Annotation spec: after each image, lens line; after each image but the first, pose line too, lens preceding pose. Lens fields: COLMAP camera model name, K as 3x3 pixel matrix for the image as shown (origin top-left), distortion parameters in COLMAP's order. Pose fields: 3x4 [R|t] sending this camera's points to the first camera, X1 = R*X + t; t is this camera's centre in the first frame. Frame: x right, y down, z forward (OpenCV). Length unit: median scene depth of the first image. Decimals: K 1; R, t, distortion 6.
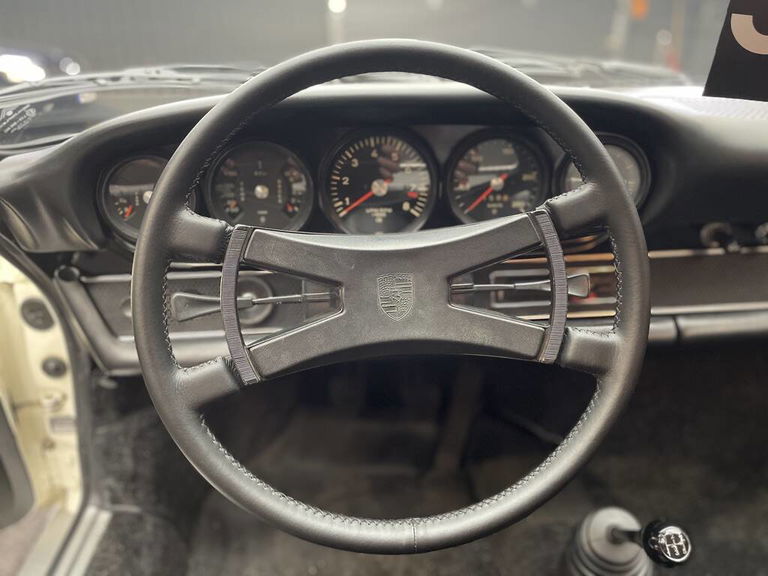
lens RADIAL K [[610.2, 0, 381.0], [0, 610.2, 288.4], [0, 0, 1]] dist [0.074254, -0.002833]
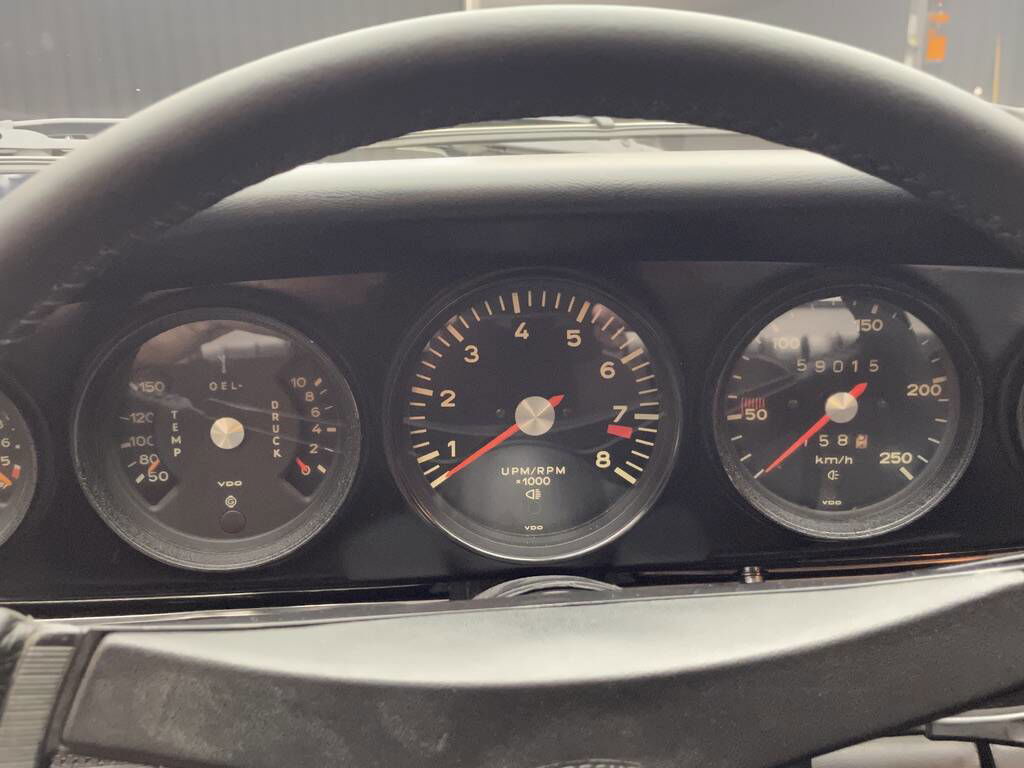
lens RADIAL K [[892.9, 0, 513.0], [0, 892.9, 384.0], [0, 0, 1]] dist [0.050200, -0.032010]
pose [[0.999451, 0.001439, -0.033095, 0.002592], [-0.004034, 0.996908, -0.078480, -0.140750], [0.032880, 0.078570, 0.996366, 0.433334]]
